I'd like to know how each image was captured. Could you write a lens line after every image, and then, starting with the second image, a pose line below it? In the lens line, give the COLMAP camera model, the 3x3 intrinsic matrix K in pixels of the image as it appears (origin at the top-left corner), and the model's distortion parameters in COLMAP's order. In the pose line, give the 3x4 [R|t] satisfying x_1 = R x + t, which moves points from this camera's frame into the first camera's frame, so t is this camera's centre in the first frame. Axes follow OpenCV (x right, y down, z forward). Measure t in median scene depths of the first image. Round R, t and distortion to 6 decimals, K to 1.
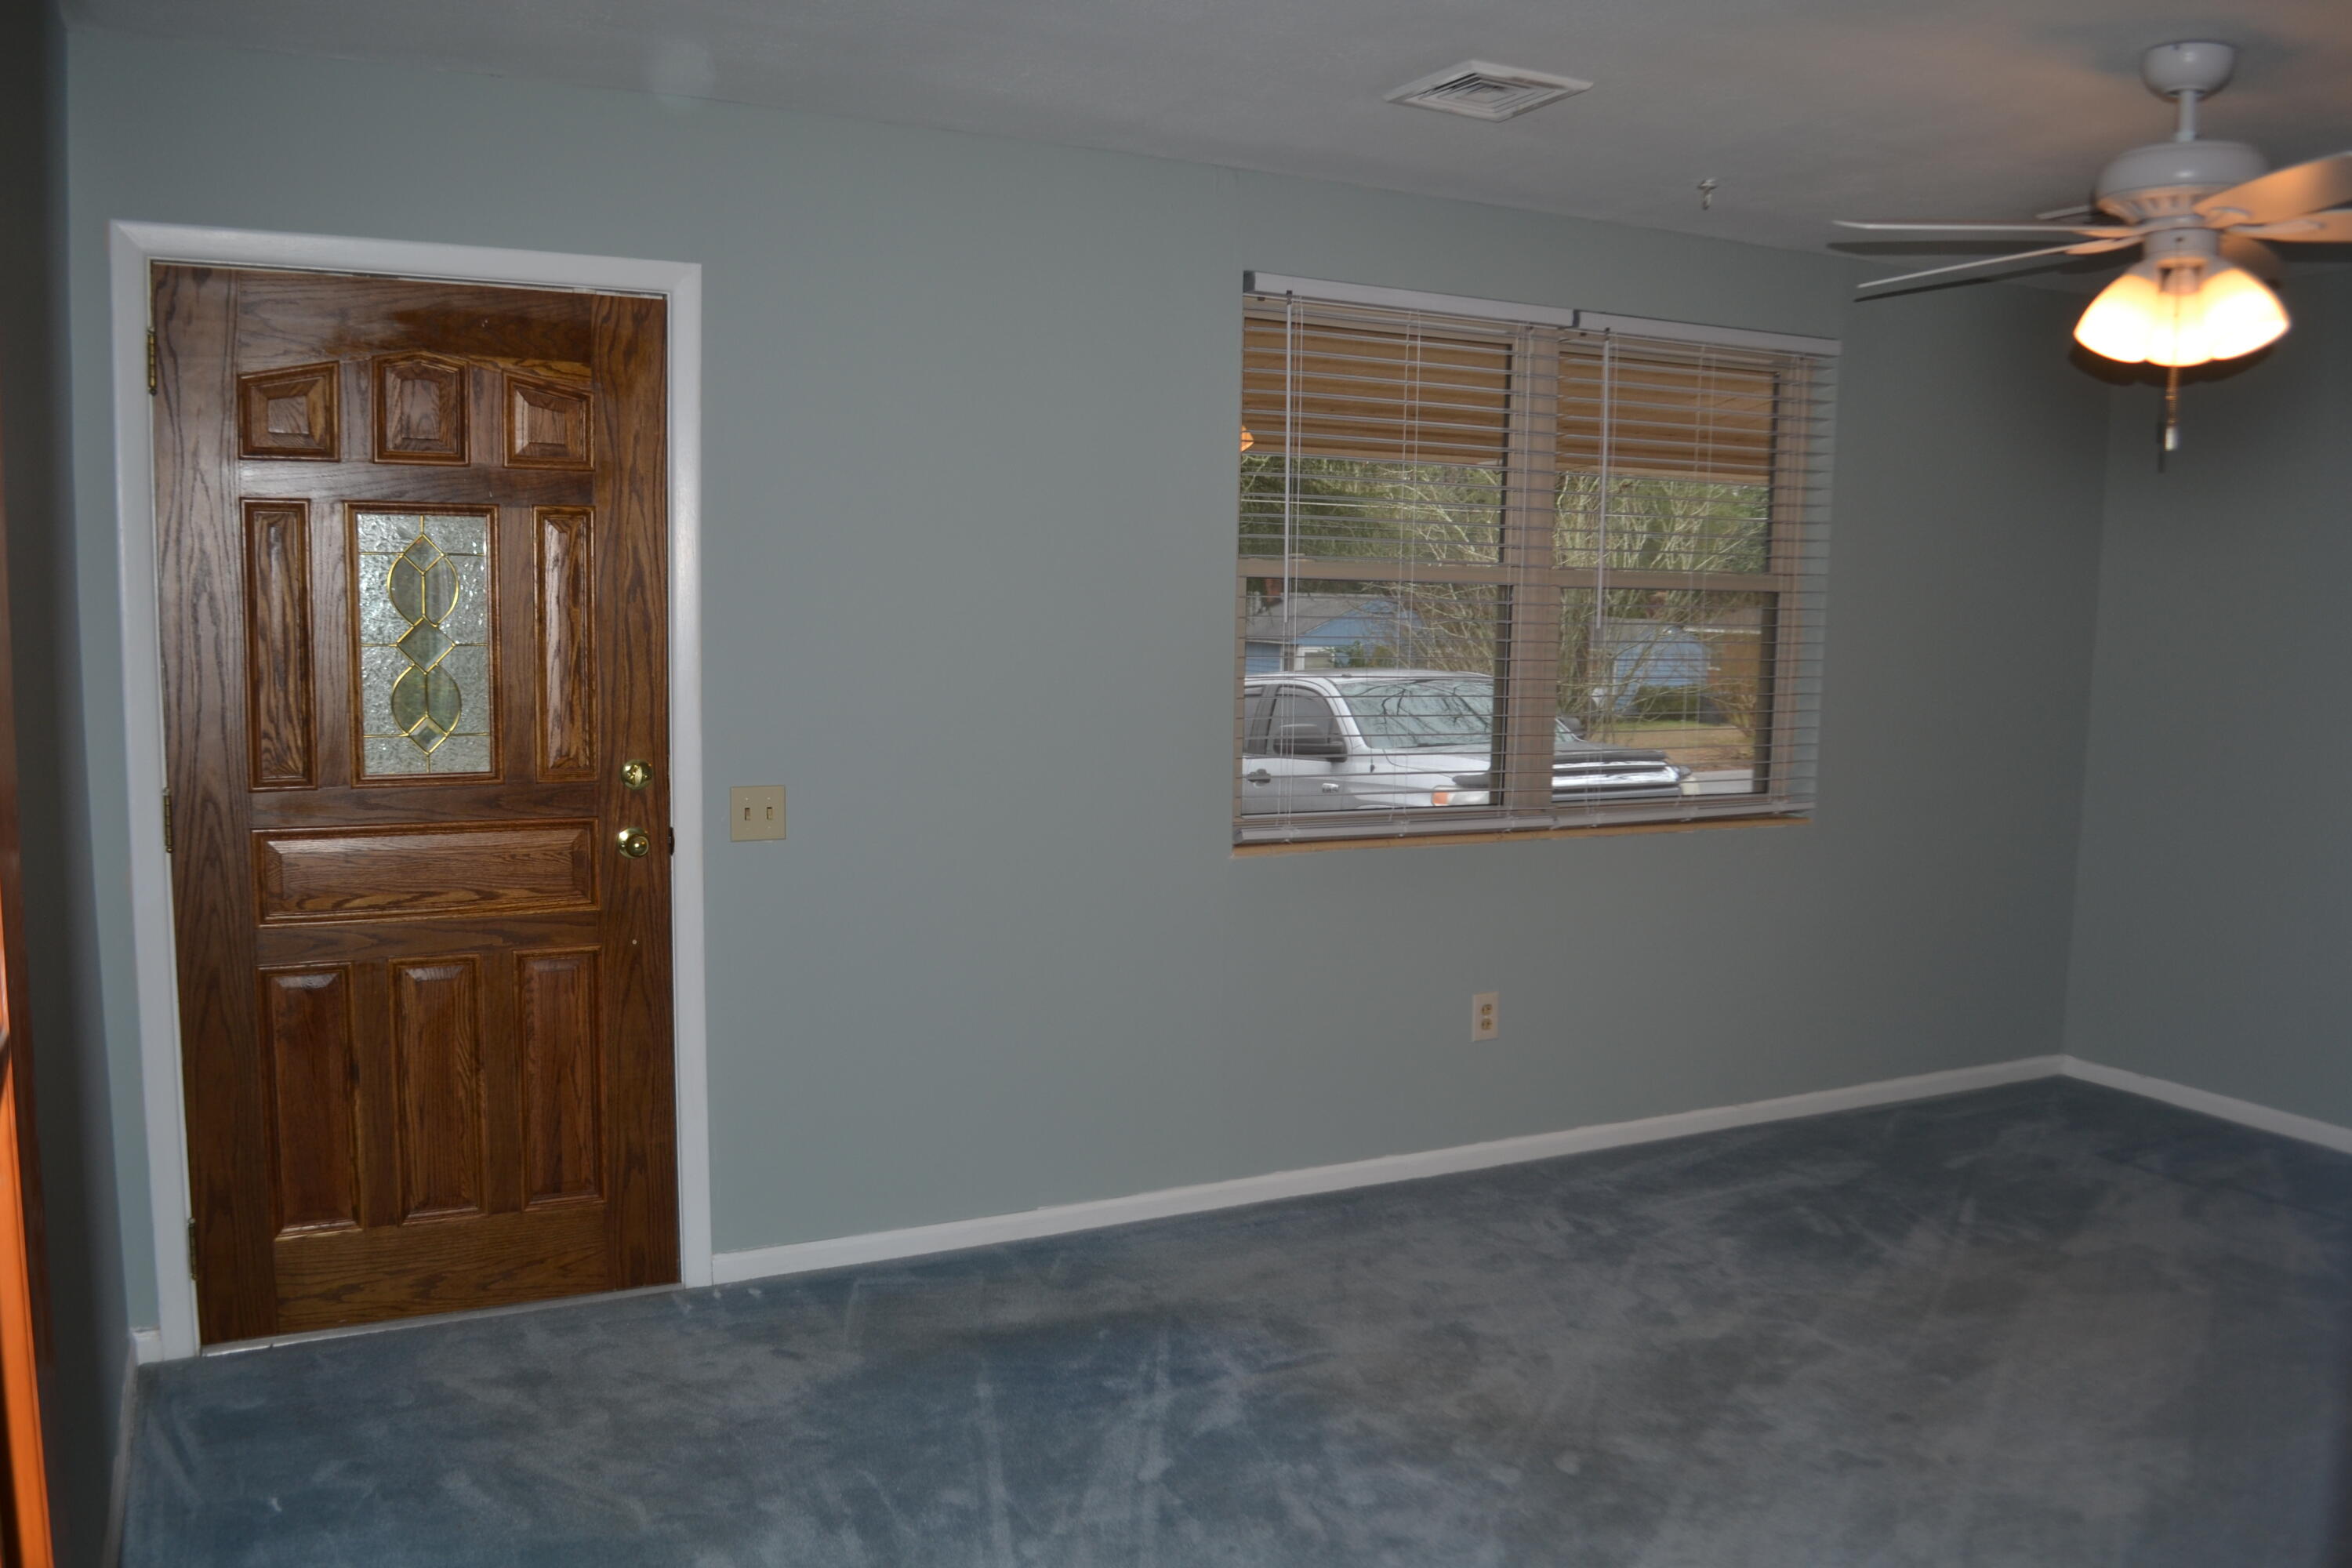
lens RADIAL K [[1887.1, 0, 1210.7], [0, 1887.1, 825.2], [0, 0, 1]] dist [-0.077484, 0.002471]
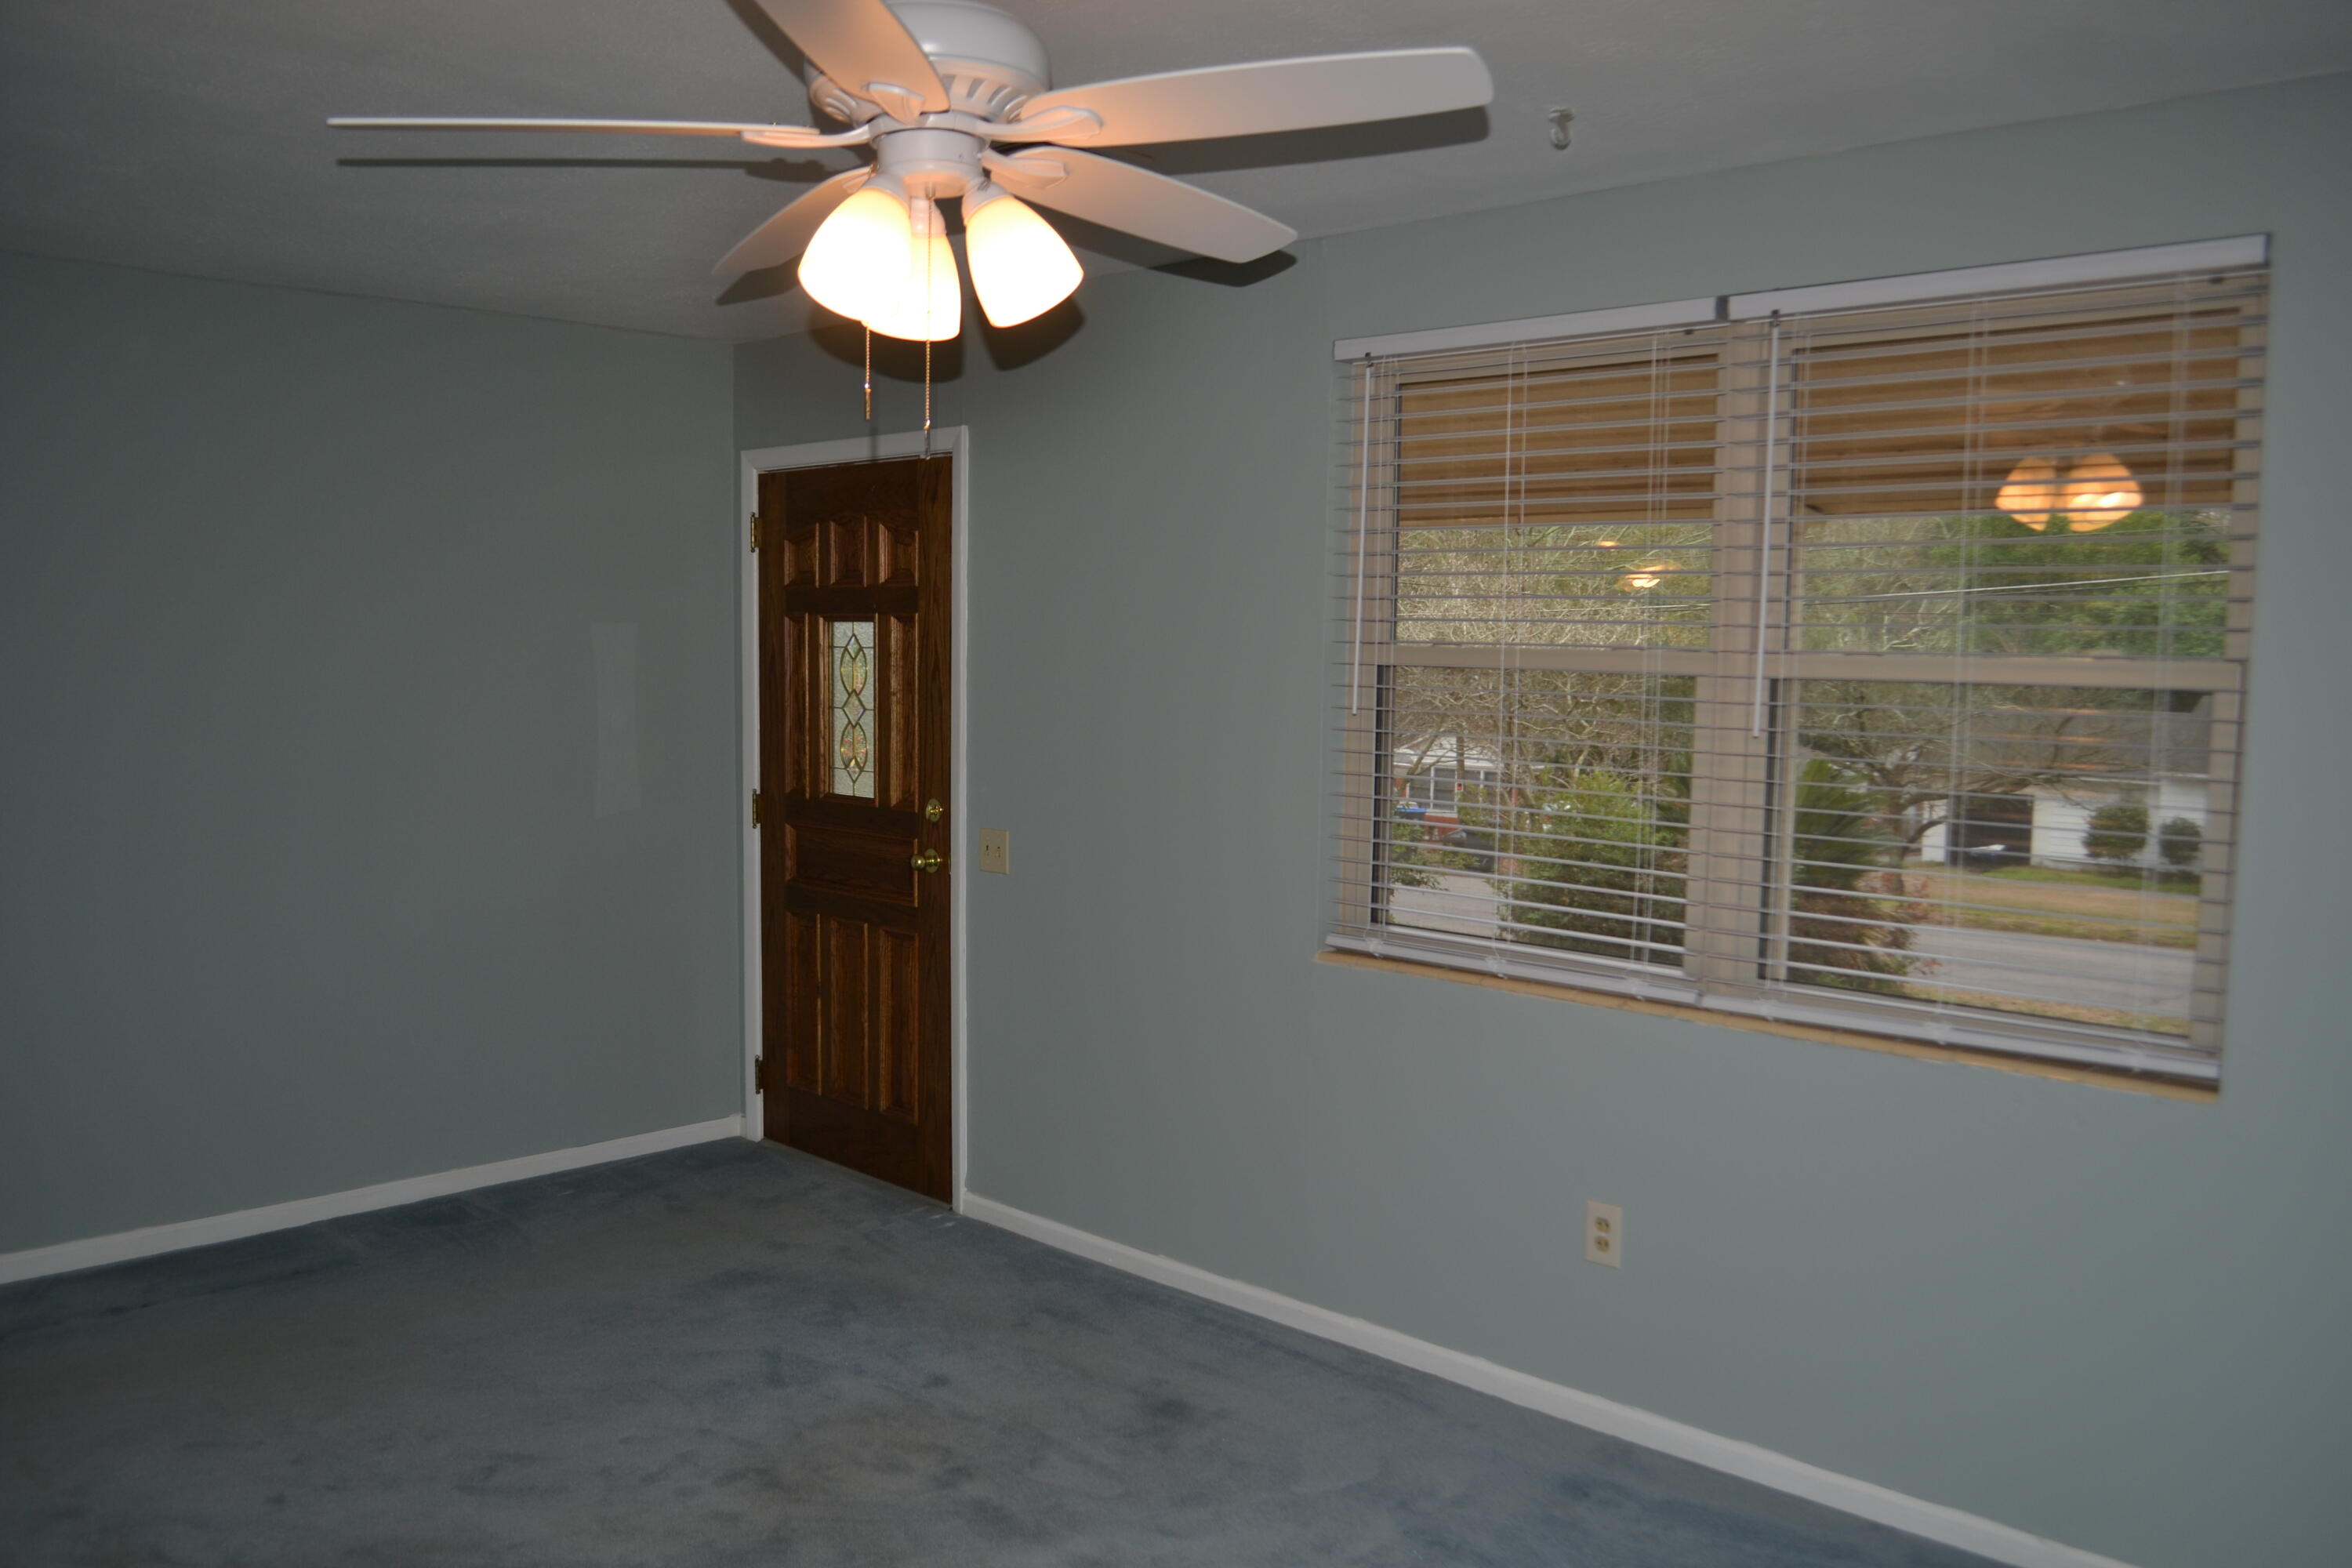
lens RADIAL K [[1901.4, 0, 1146.6], [0, 1901.4, 812.9], [0, 0, 1]] dist [-0.011465, -0.000398]
pose [[0.315578, 0.071810, -0.946179, 0.861539], [-0.128803, 0.991145, 0.032263, -0.074168], [0.940117, 0.111689, 0.322033, 0.593688]]
